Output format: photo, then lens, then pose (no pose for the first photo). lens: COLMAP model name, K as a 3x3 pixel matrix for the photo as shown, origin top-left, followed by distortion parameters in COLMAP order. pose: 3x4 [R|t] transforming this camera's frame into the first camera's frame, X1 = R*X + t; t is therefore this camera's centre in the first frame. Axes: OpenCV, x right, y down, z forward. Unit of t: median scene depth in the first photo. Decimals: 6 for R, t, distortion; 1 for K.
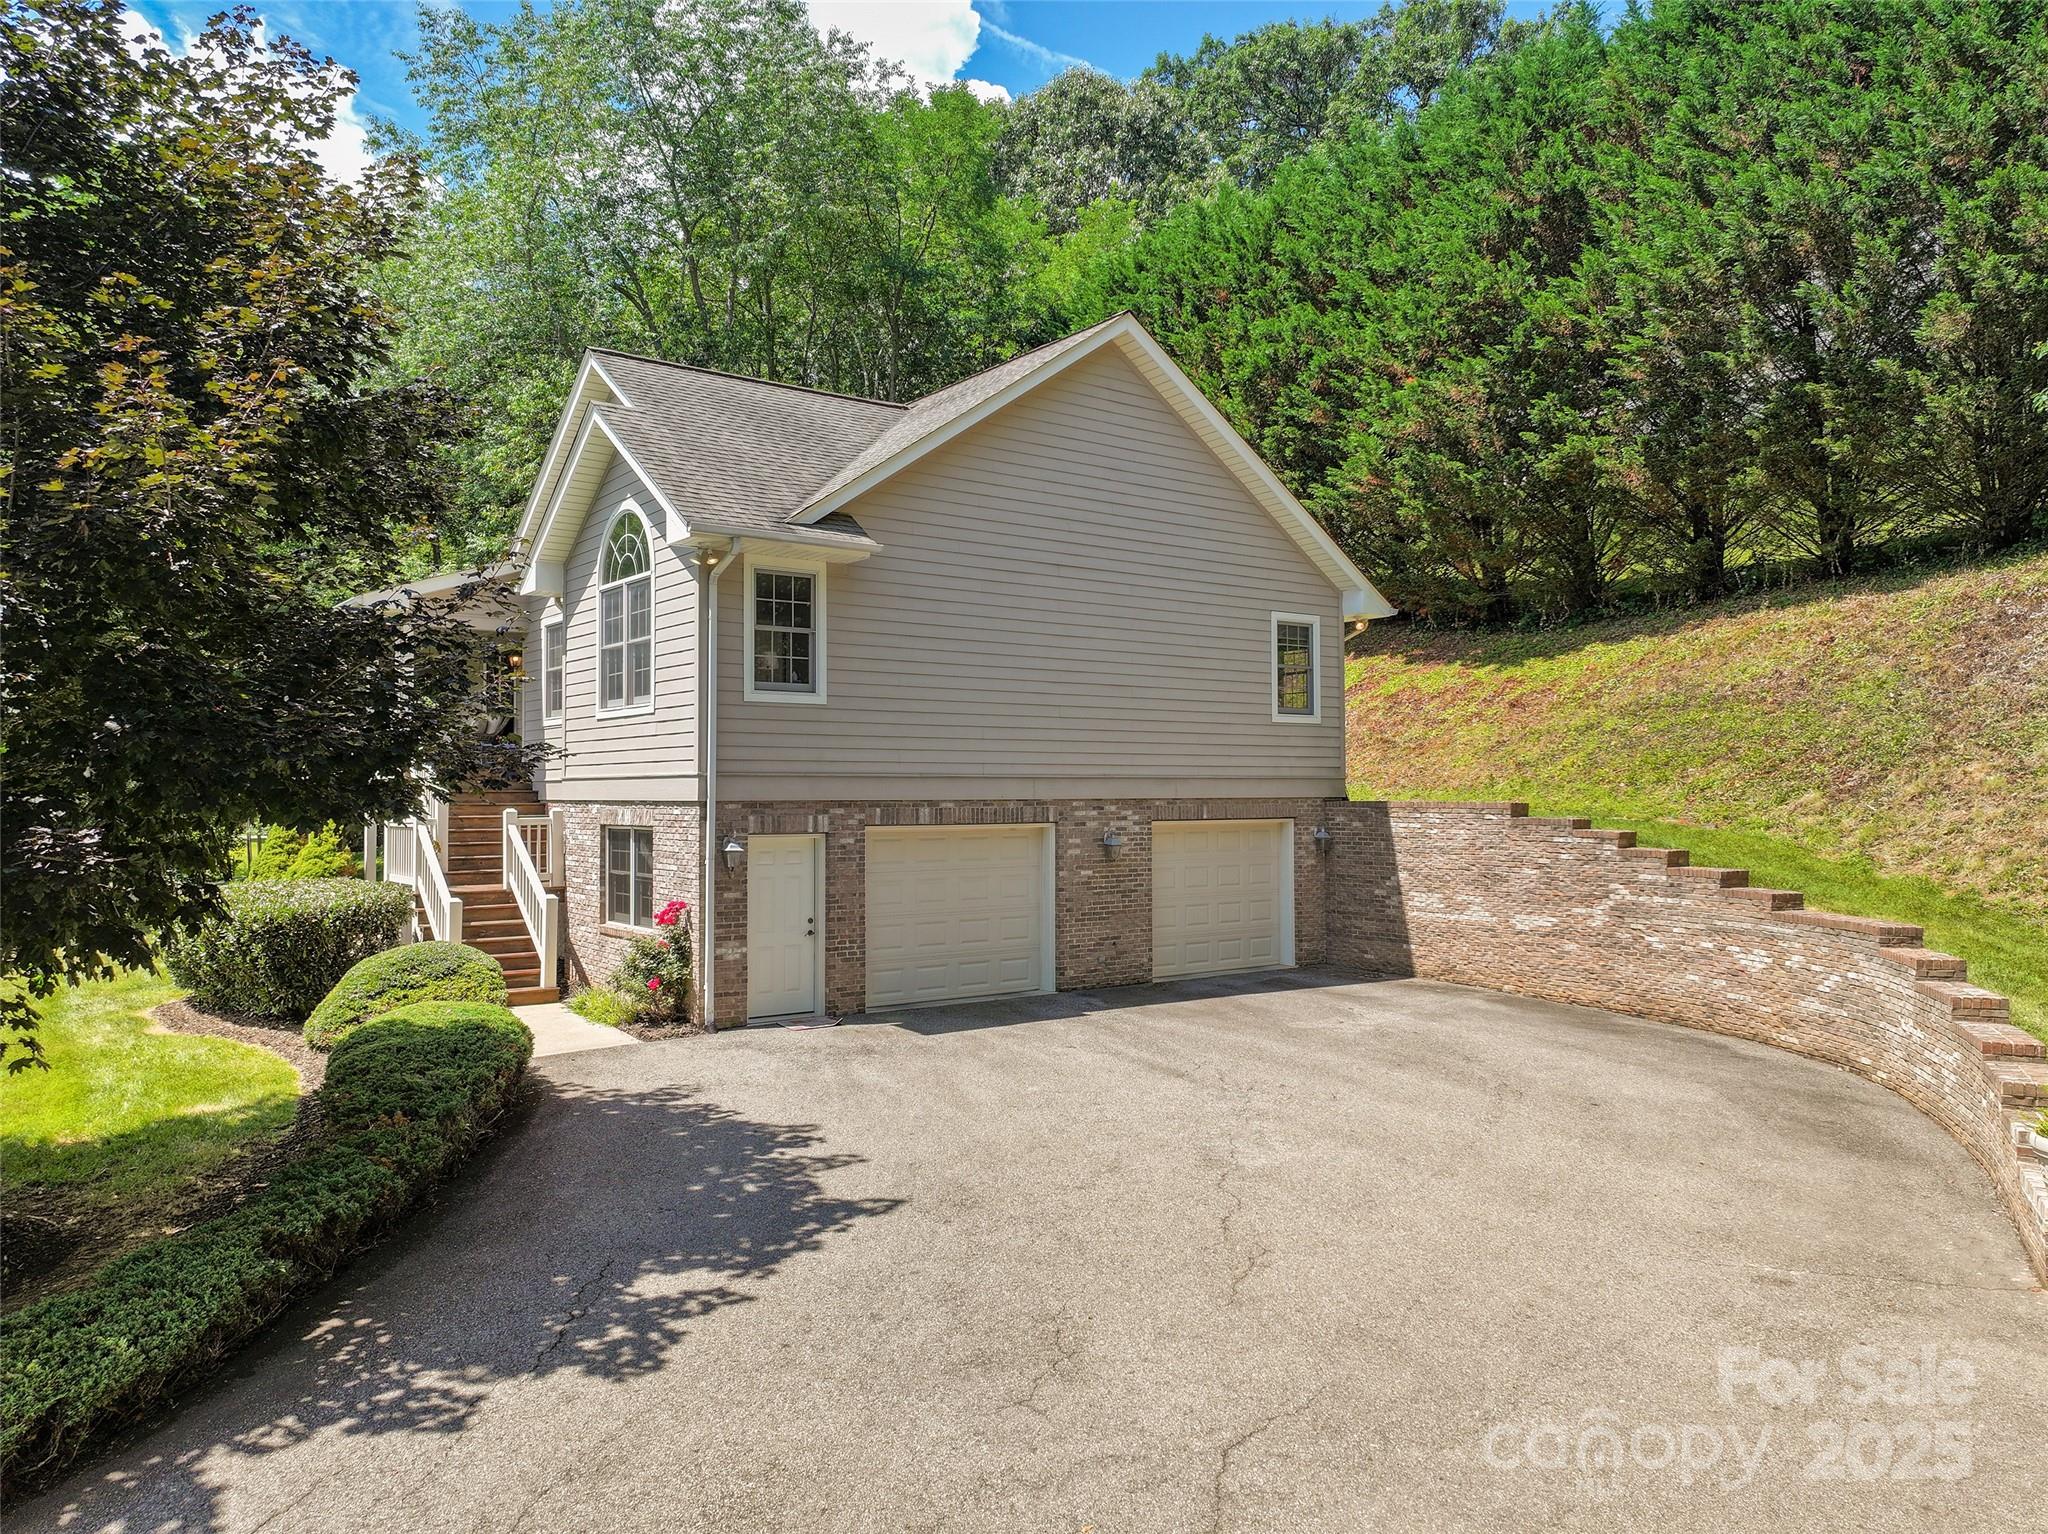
lens RADIAL K [[1453.2, 0, 1025.7], [0, 1453.2, 776.4], [0, 0, 1]] dist [0.008595, 0.001631]
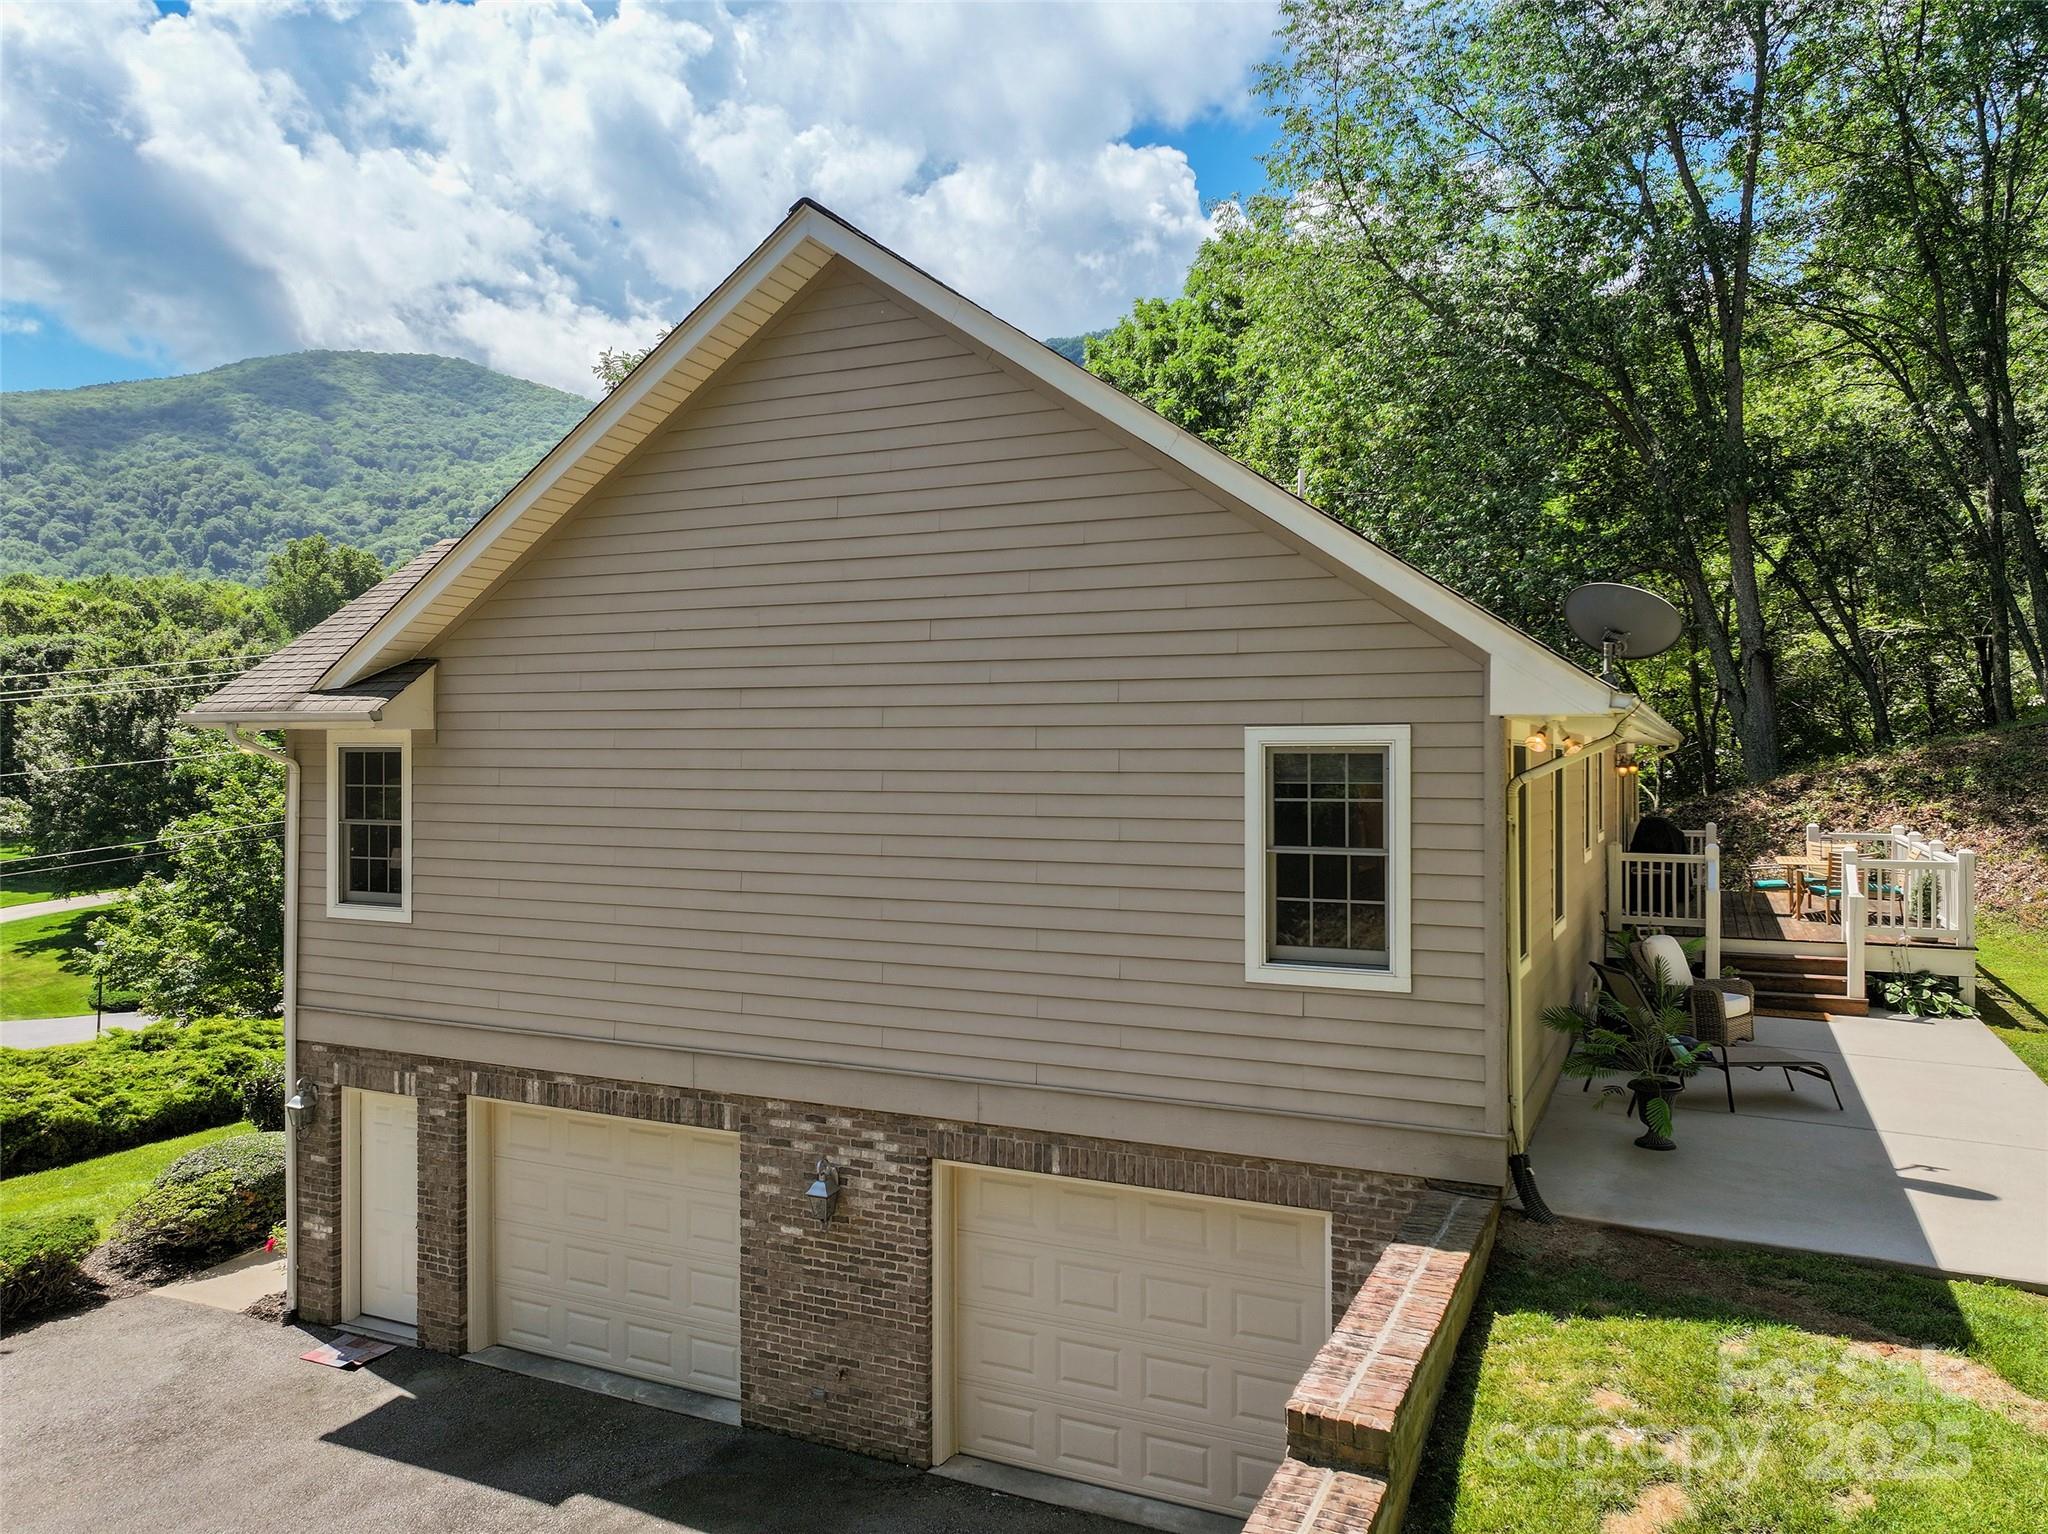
lens RADIAL K [[1453.2, 0, 1024.5], [0, 1453.2, 765.0], [0, 0, 1]] dist [0.008595, 0.001631]
pose [[0.468360, 0.005148, -0.883523, 0.602389], [0.006094, 0.999940, 0.009057, -0.122880], [0.883517, -0.009626, 0.468301, 0.849850]]
